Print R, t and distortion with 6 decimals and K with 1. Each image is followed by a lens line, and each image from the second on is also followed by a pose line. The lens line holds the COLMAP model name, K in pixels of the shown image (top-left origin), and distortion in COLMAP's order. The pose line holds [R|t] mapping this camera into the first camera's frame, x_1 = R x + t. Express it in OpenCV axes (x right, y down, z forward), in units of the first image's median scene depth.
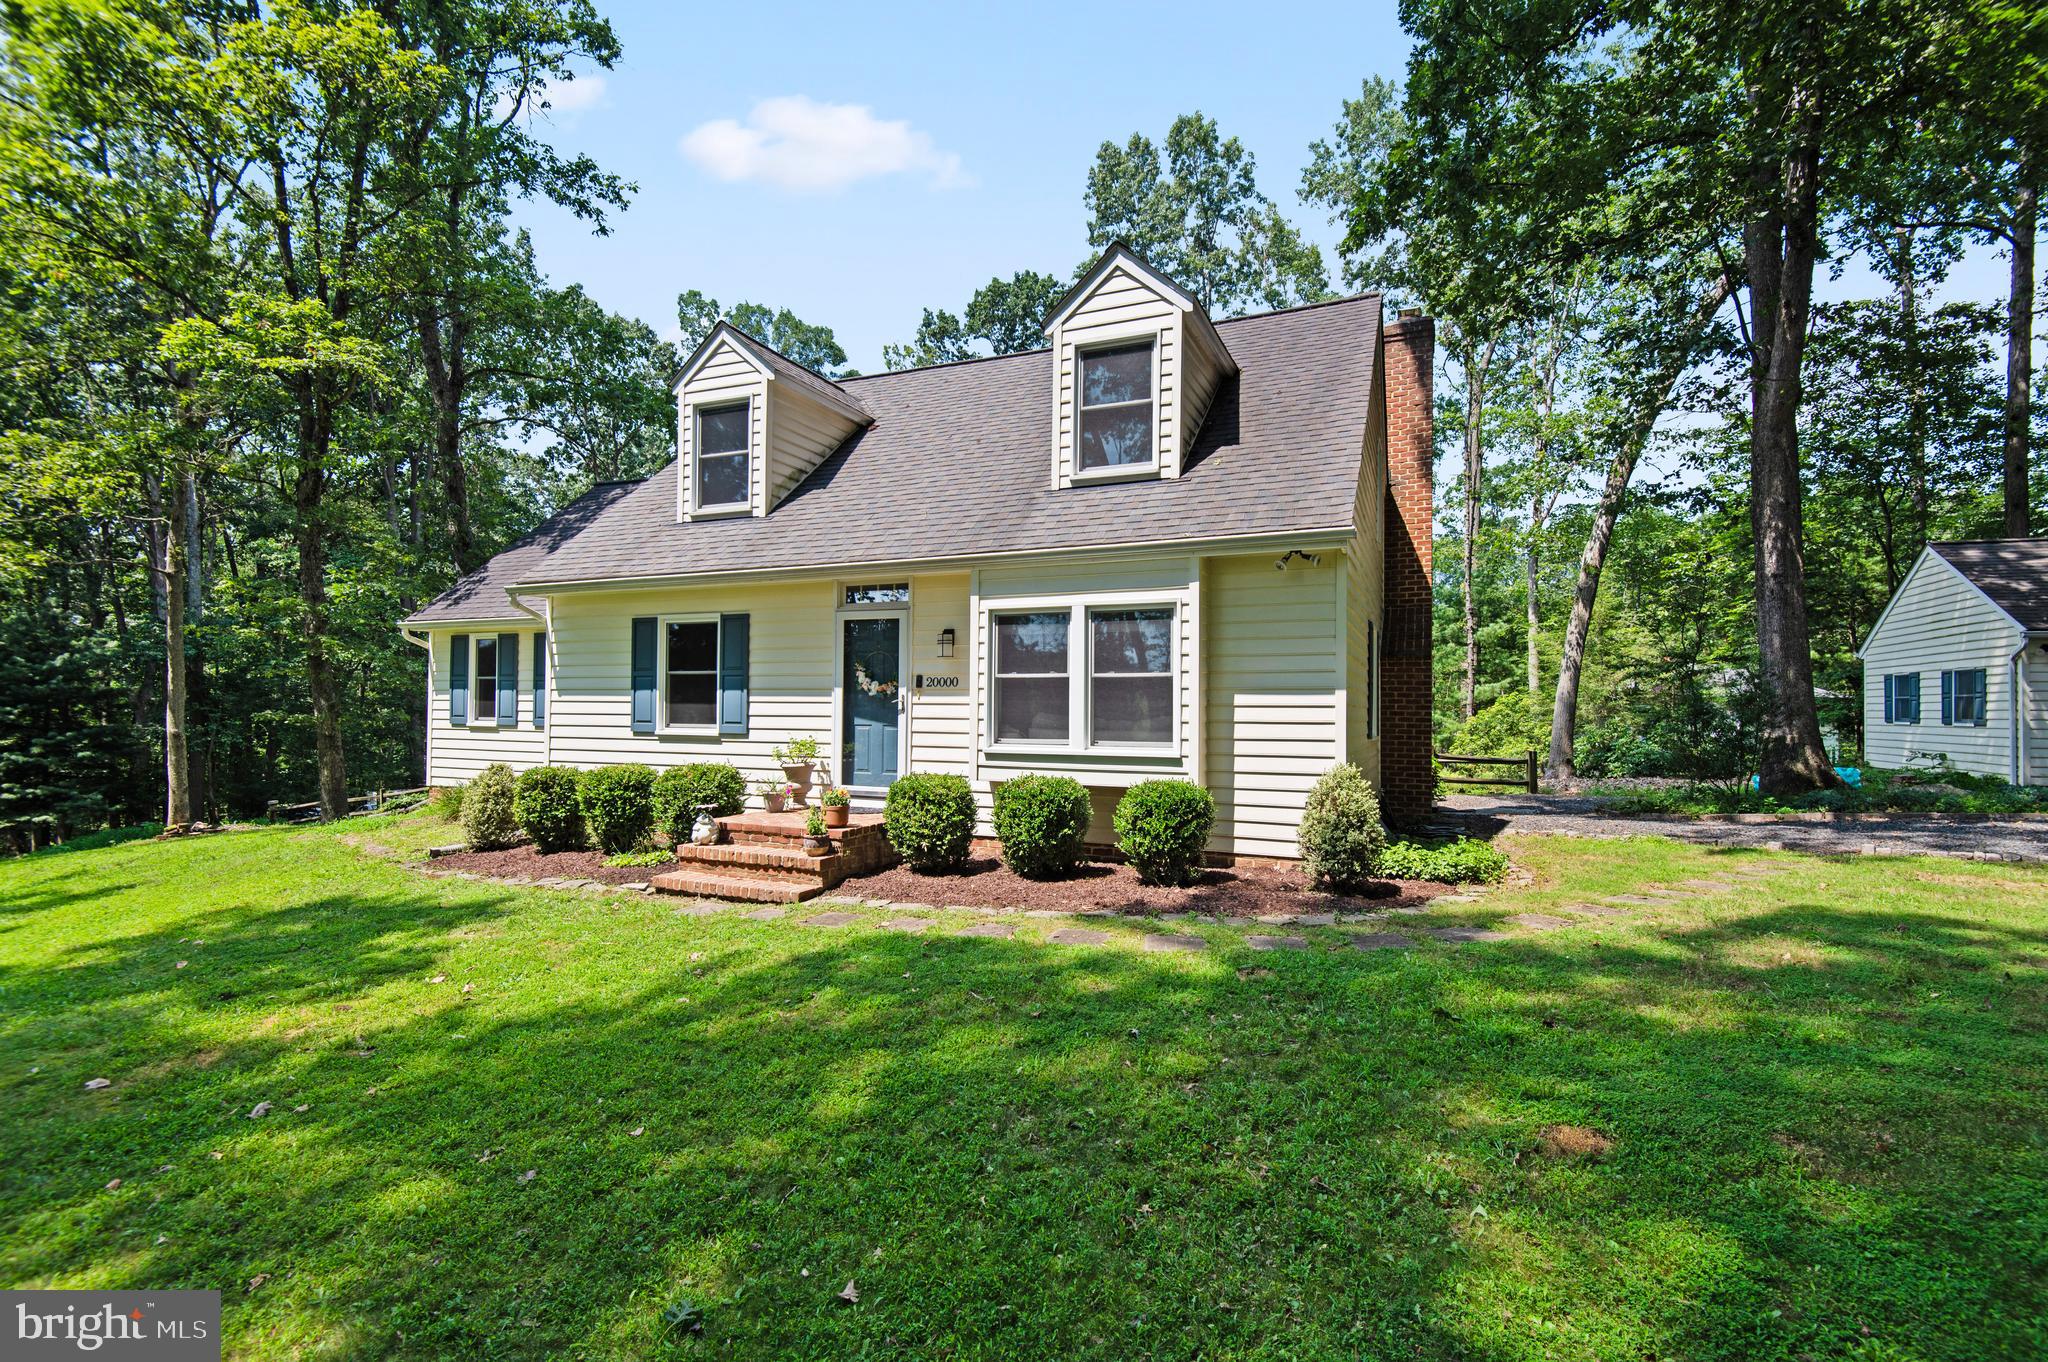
lens RADIAL K [[924.5, 0, 1034.8], [0, 924.5, 687.8], [0, 0, 1]] dist [0.043683, -0.030503]
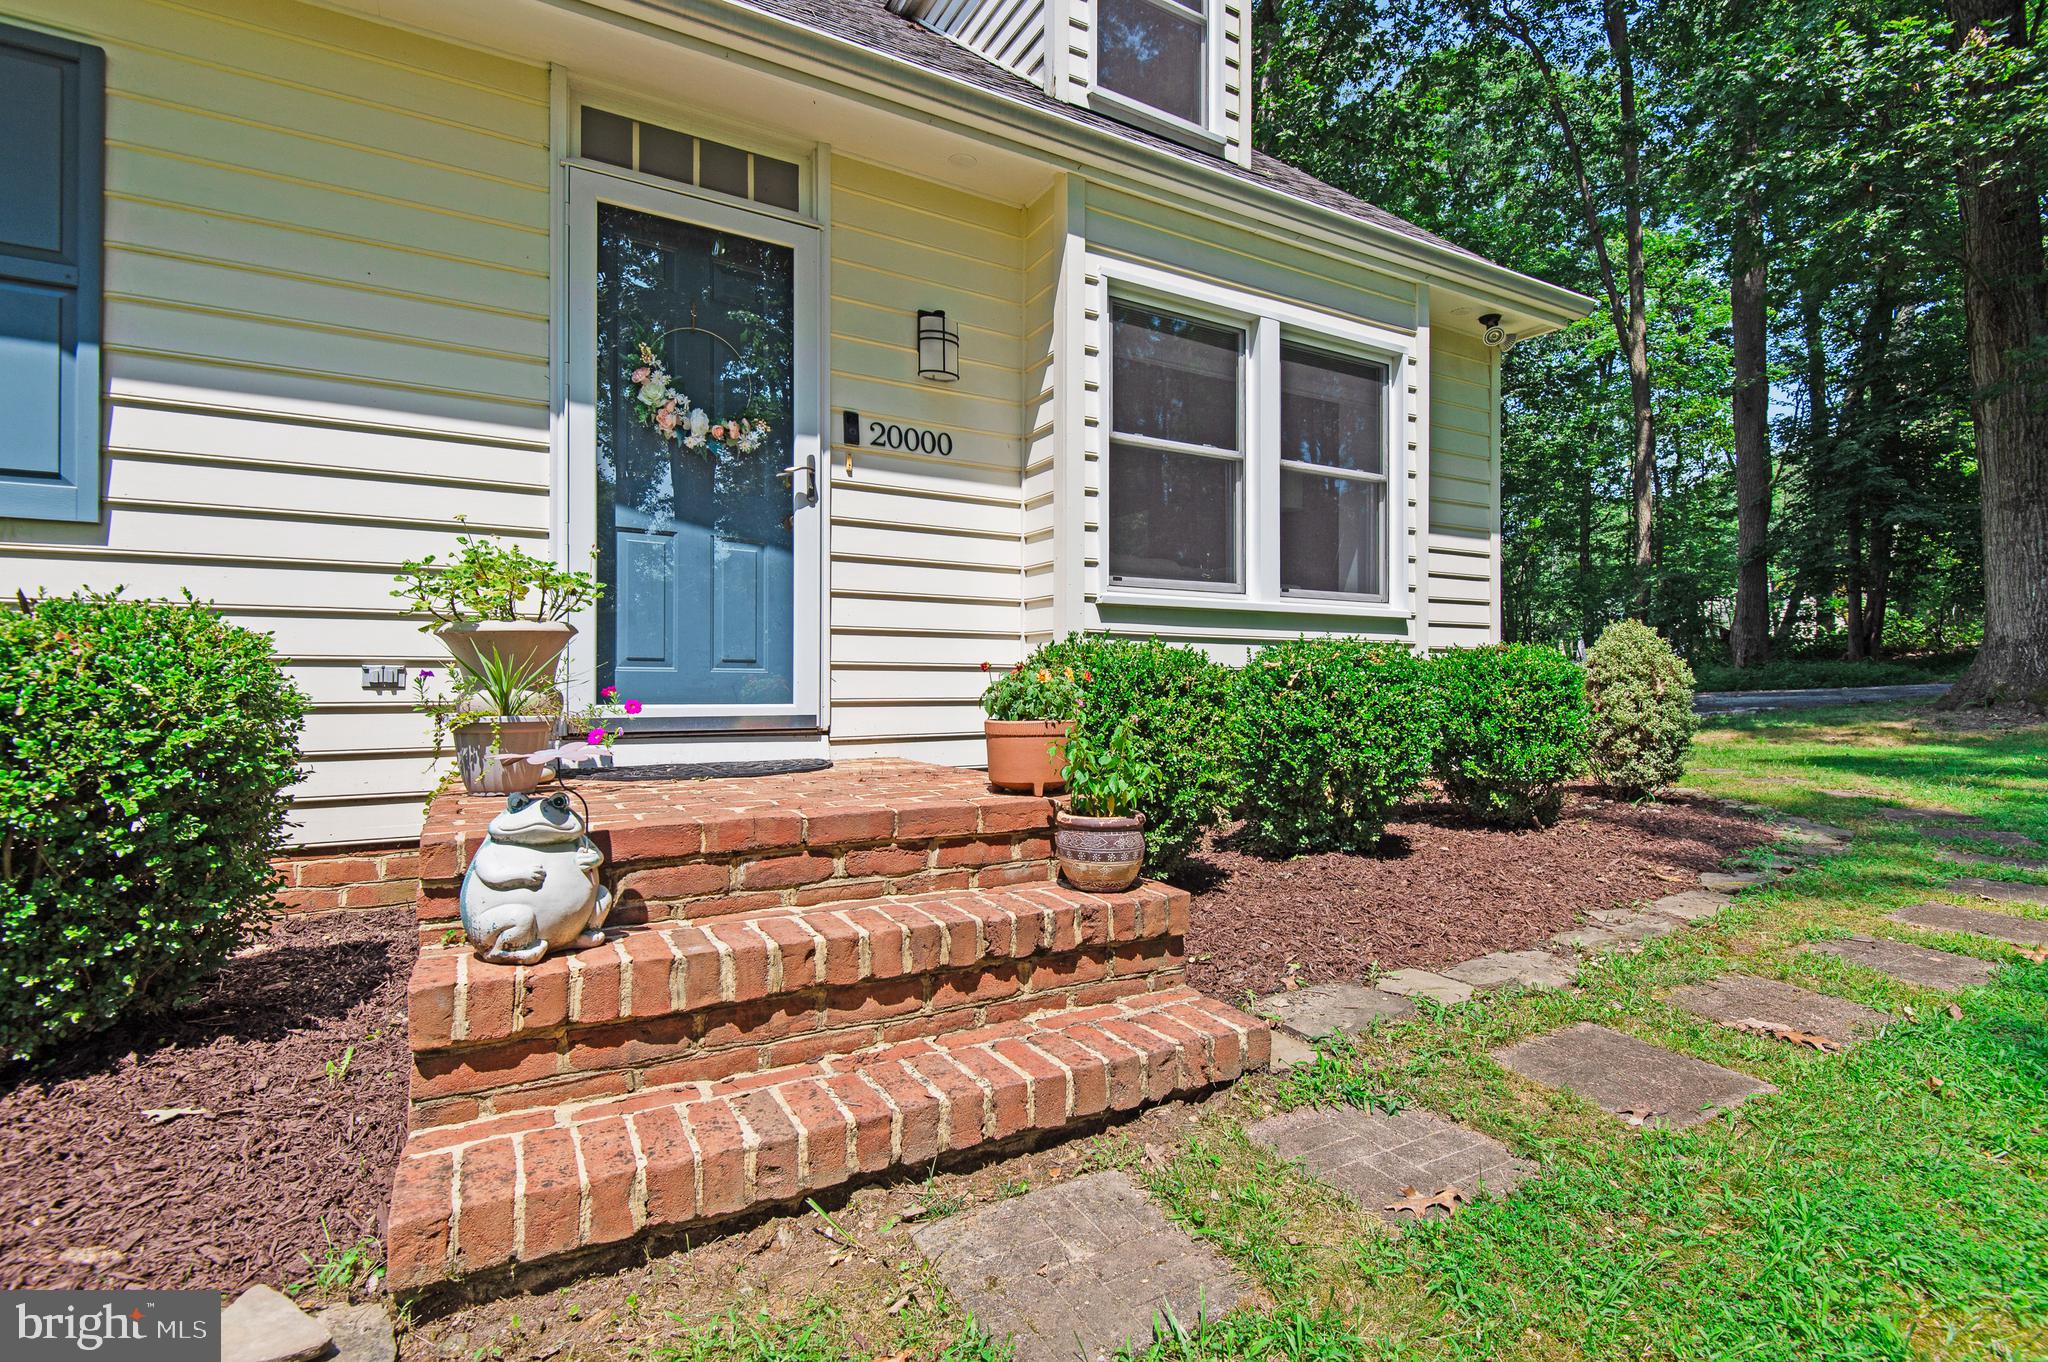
lens RADIAL K [[924.5, 0, 1034.8], [0, 924.5, 687.8], [0, 0, 1]] dist [0.043683, -0.030503]
pose [[0.600764, -0.005586, 0.799407, -0.379846], [-0.009236, 0.999860, 0.013928, 0.093283], [-0.799373, -0.015751, 0.600628, 0.679766]]
